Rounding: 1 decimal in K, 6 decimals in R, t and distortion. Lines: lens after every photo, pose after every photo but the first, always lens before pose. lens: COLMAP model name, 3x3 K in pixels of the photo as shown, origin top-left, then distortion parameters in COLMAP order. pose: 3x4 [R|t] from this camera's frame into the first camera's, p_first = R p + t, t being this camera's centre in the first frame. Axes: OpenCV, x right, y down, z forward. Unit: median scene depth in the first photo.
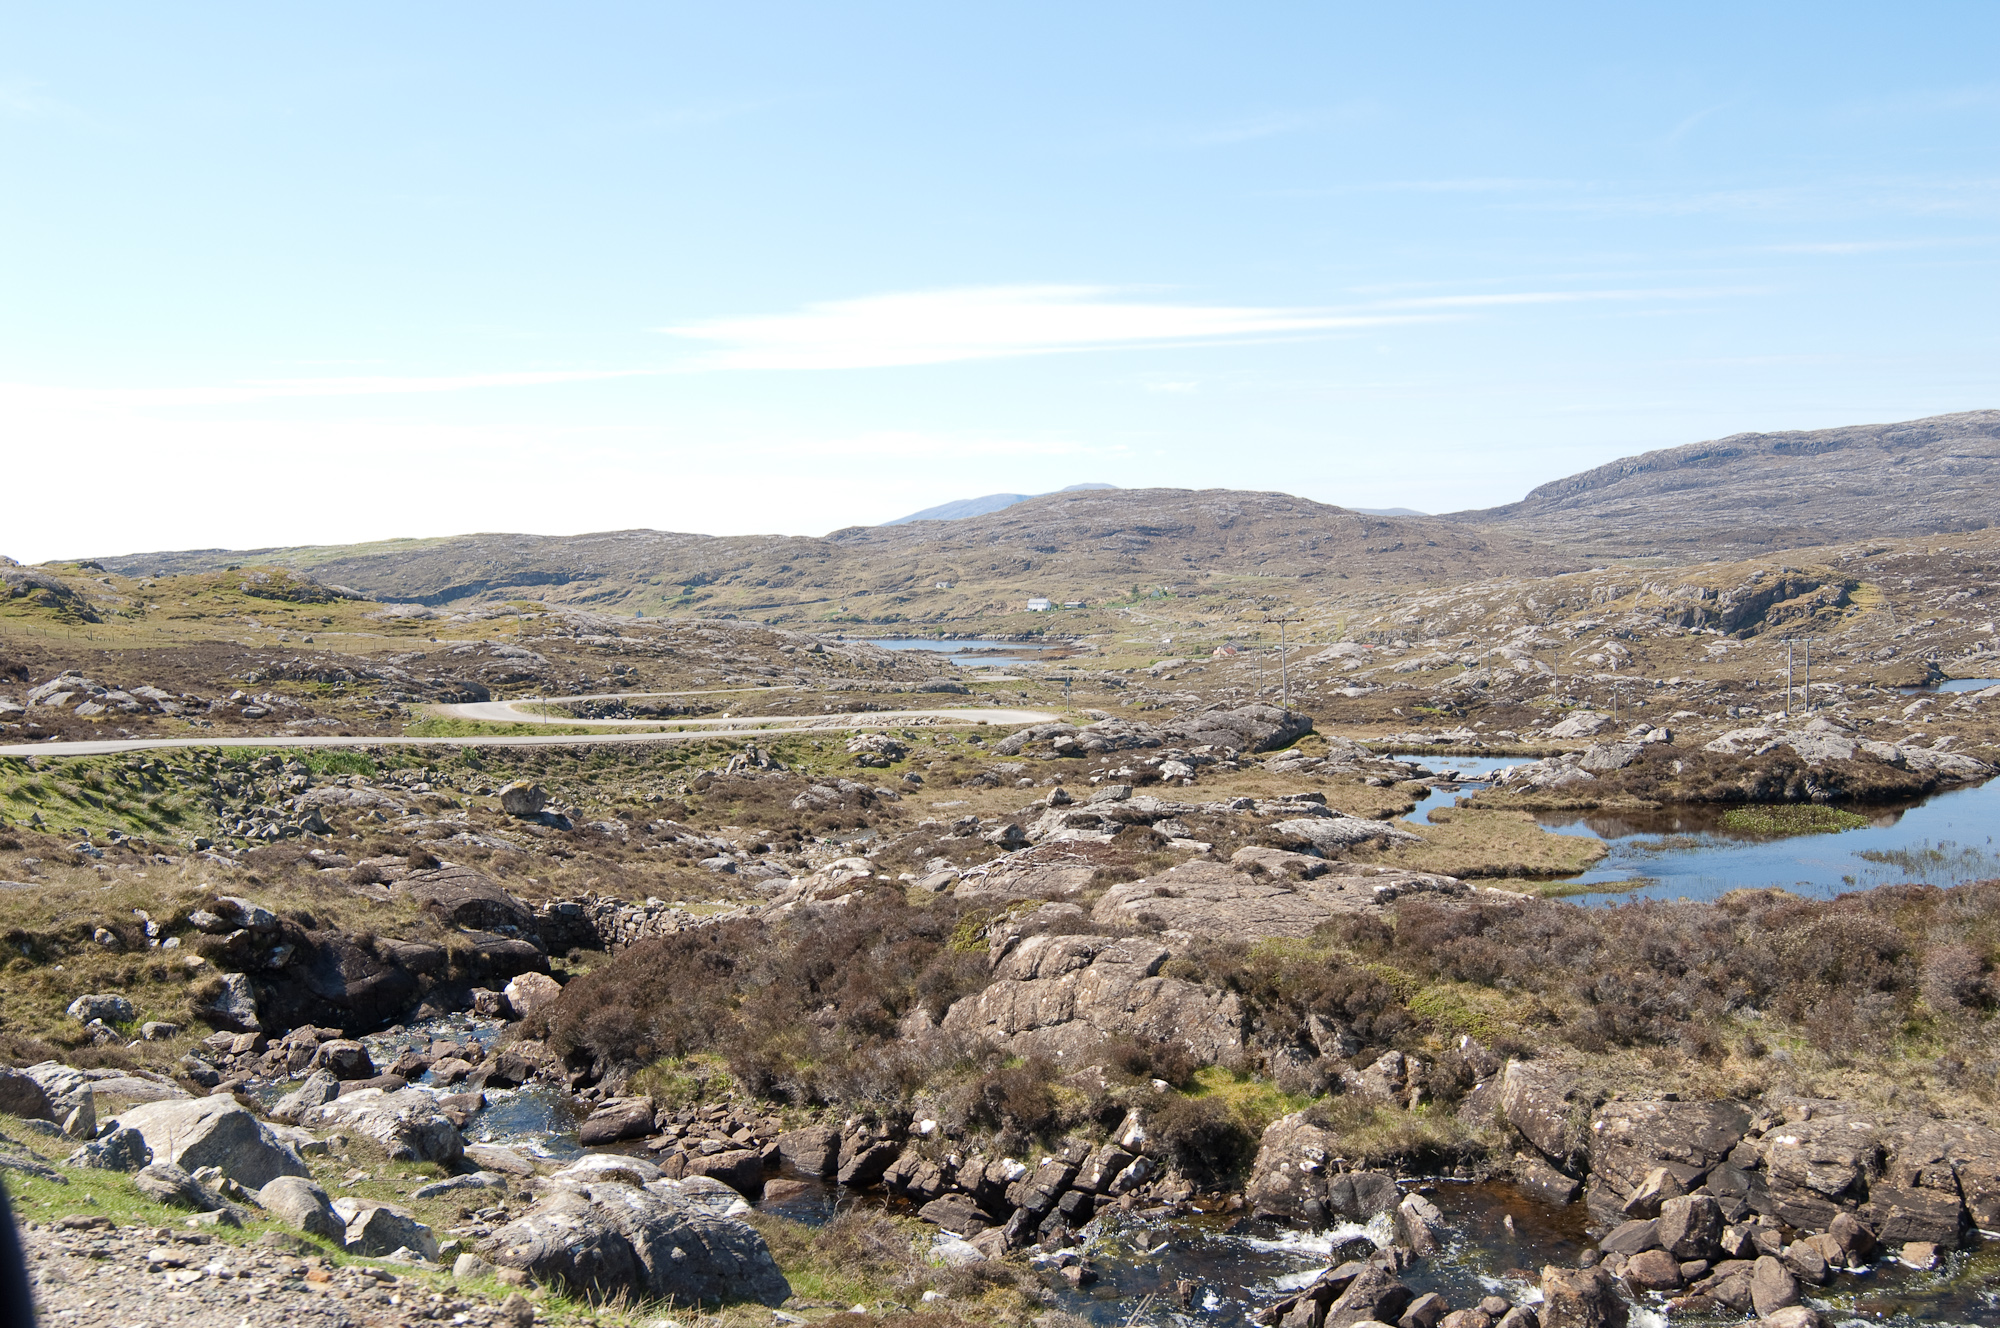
lens RADIAL K [[1872.7, 0, 1000.0], [0, 1872.7, 664.0], [0, 0, 1]] dist [-0.097130, 0.061724]
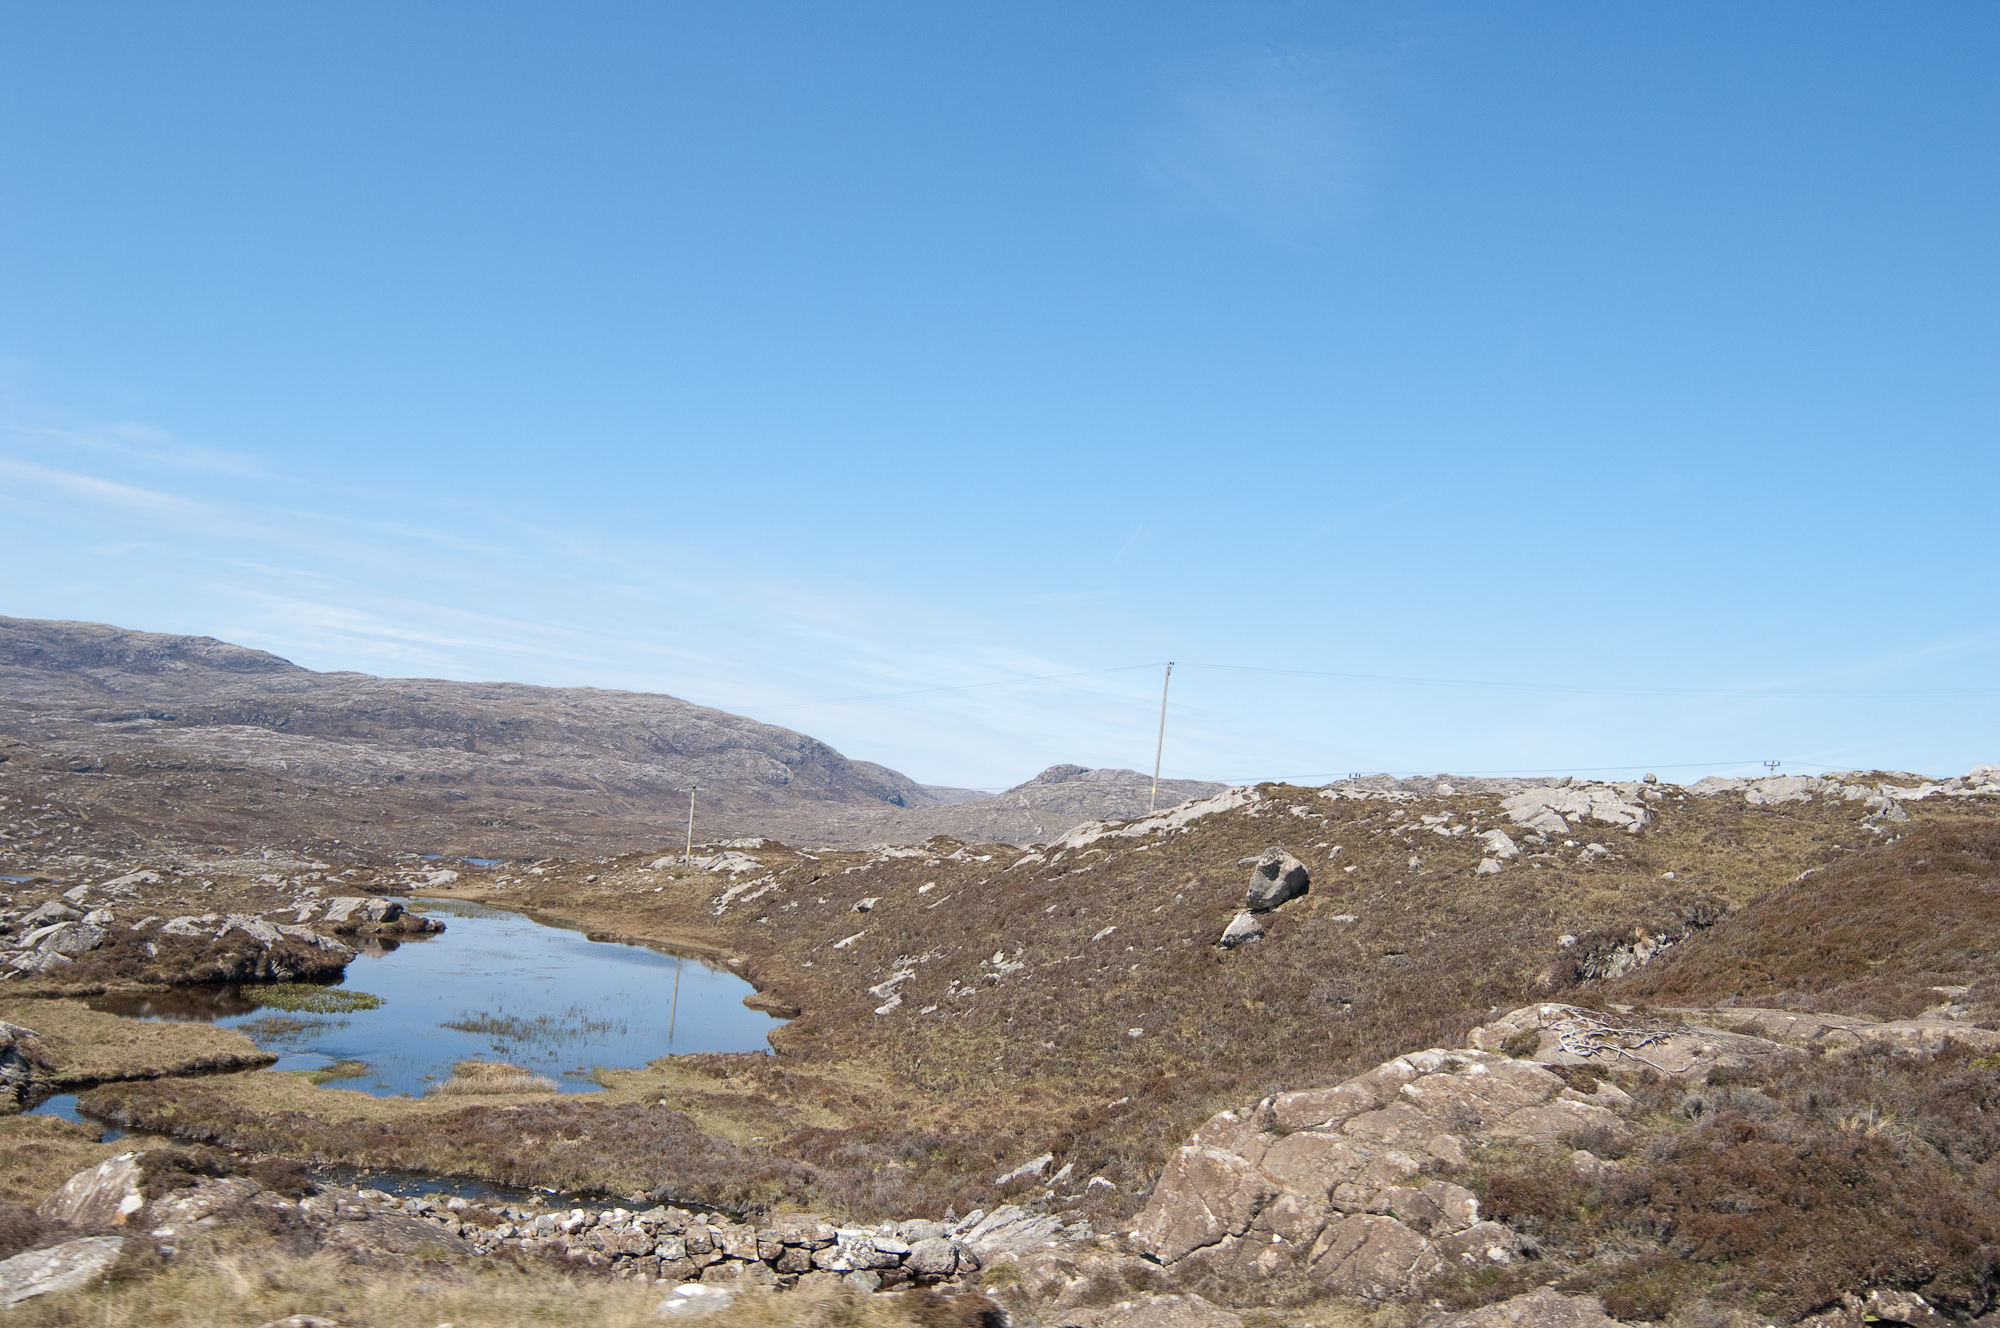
lens RADIAL K [[1564.6, 0, 1000.8], [0, 1564.6, 682.7], [0, 0, 1]] dist [-0.113737, 0.066769]
pose [[0.359109, 0.140462, 0.922665, -0.349713], [-0.031230, 0.989865, -0.138537, 0.017832], [-0.932773, 0.020935, 0.359856, 0.397949]]
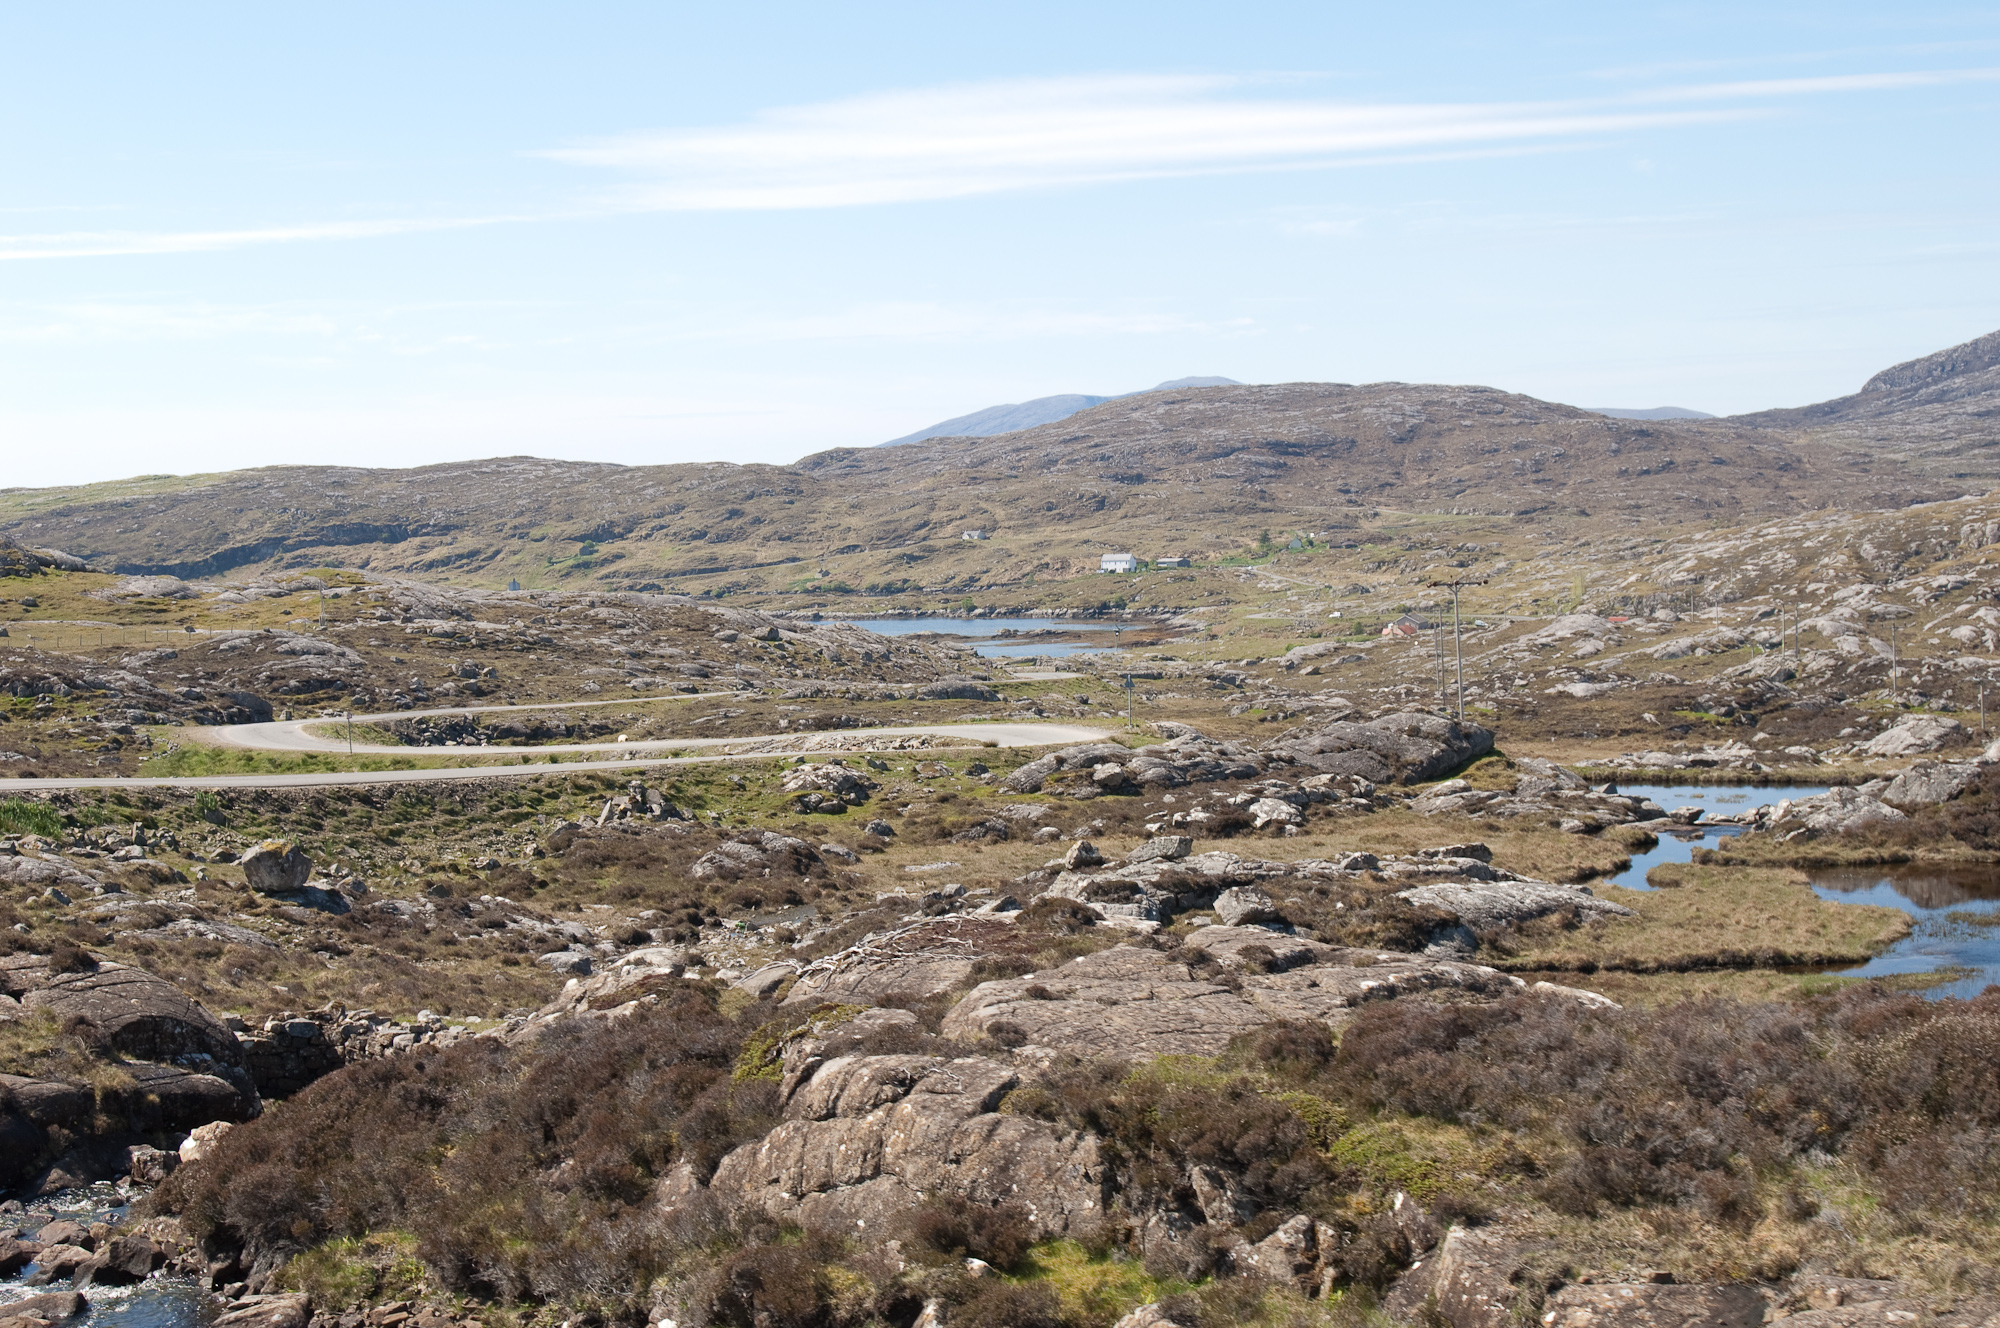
lens RADIAL K [[2843.5, 0, 1001.4], [0, 2843.5, 654.5], [0, 0, 1]] dist [-0.074215, 0.066134]
pose [[0.999667, -0.013532, -0.021984, 0.031403], [0.013538, 0.999908, 0.000108, -0.001104], [0.021981, -0.000405, 0.999758, -0.017207]]
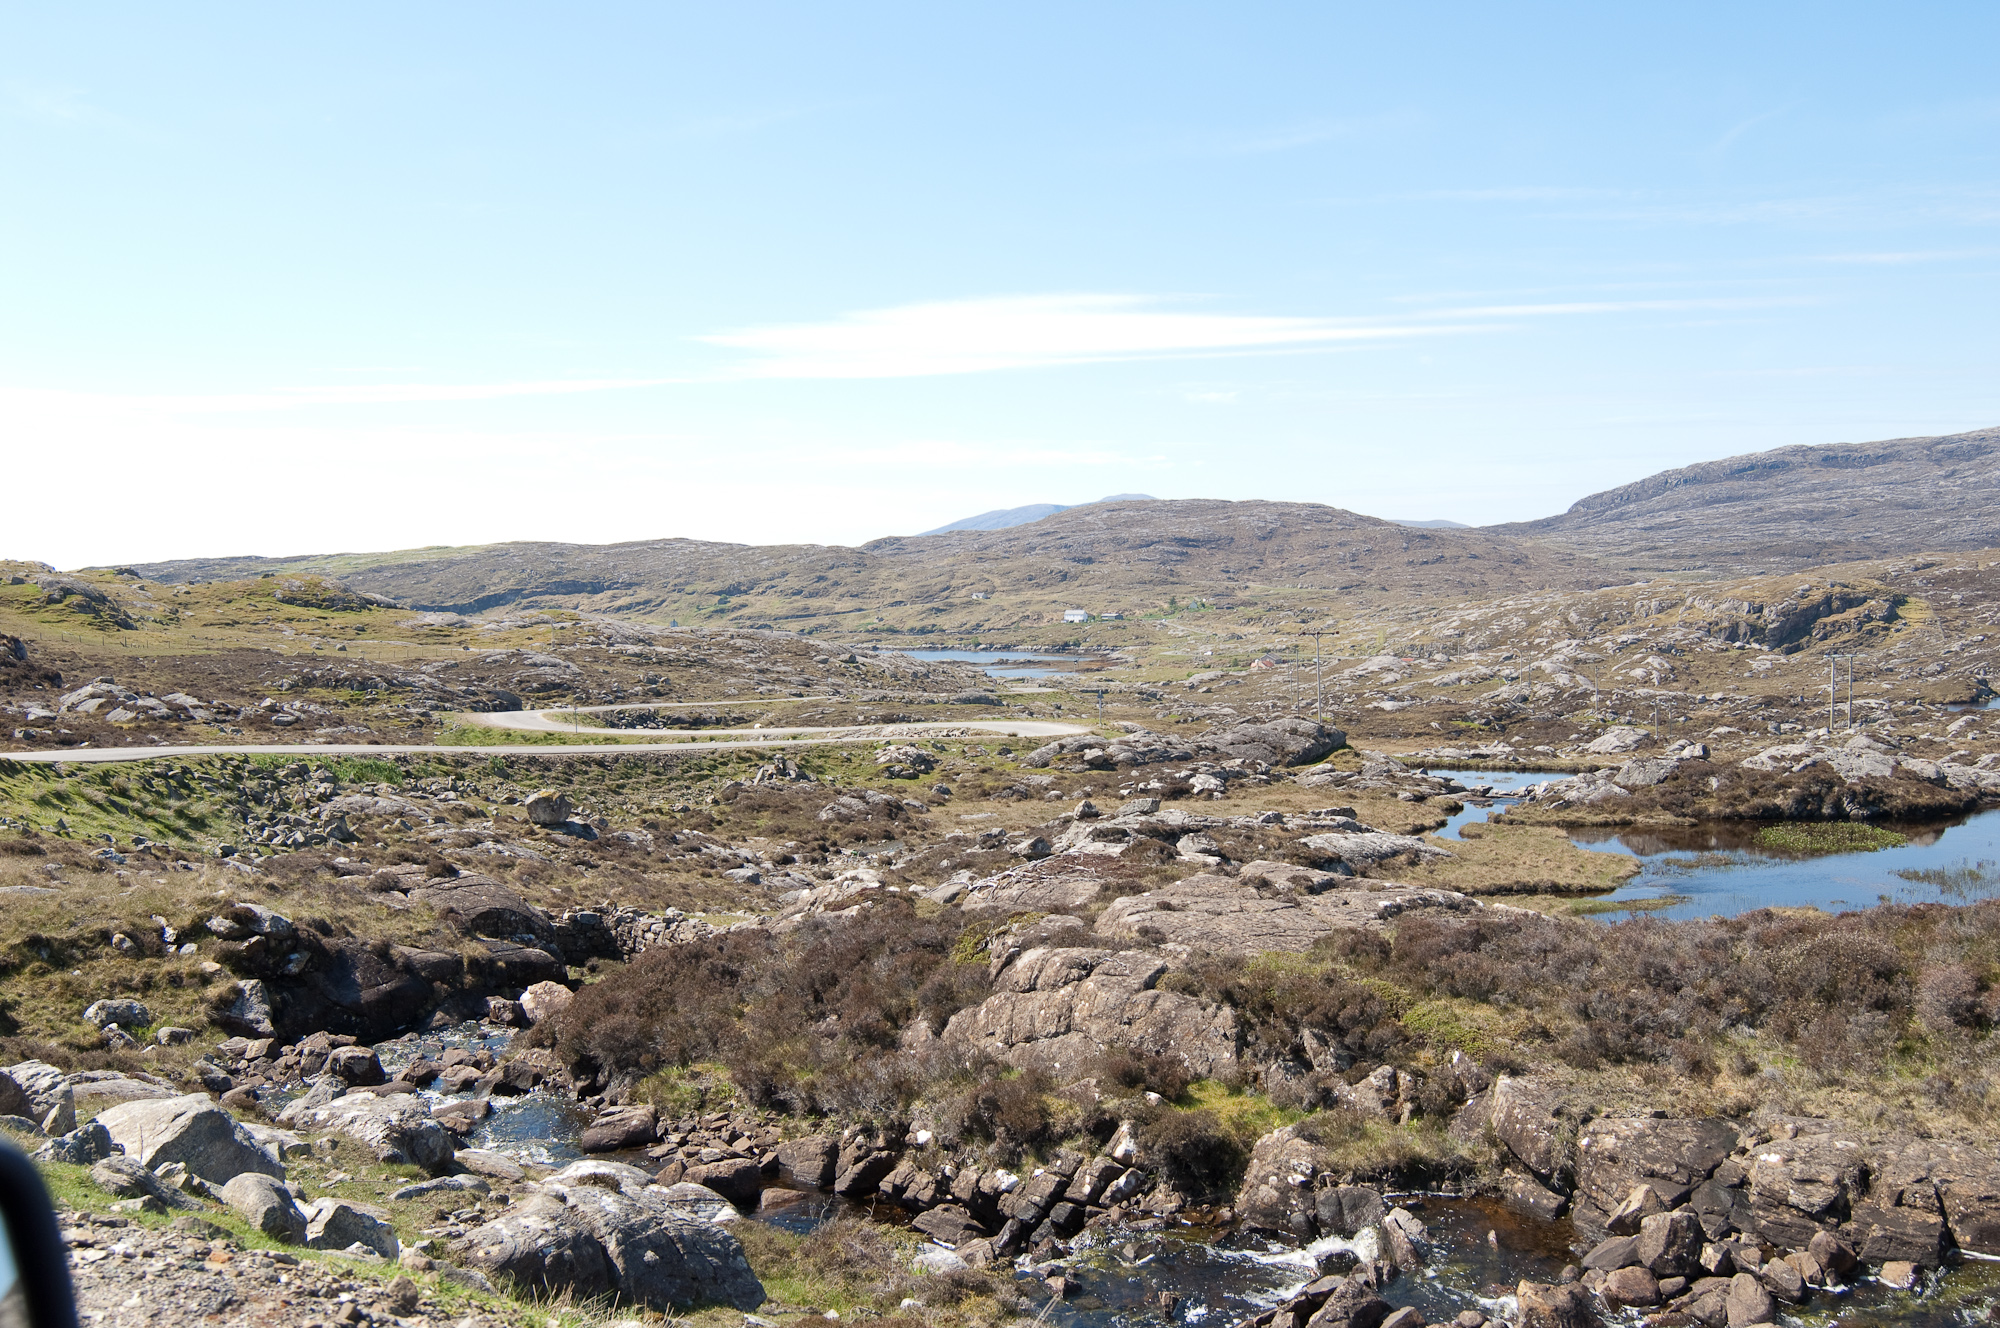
lens RADIAL K [[1886.4, 0, 1000.0], [0, 1886.4, 664.0], [0, 0, 1]] dist [-0.097119, 0.062632]
pose [[0.999799, 0.005207, -0.019373, 0.005649], [-0.005324, 0.999968, -0.006021, -0.000220], [0.019341, 0.006122, 0.999794, -0.003195]]
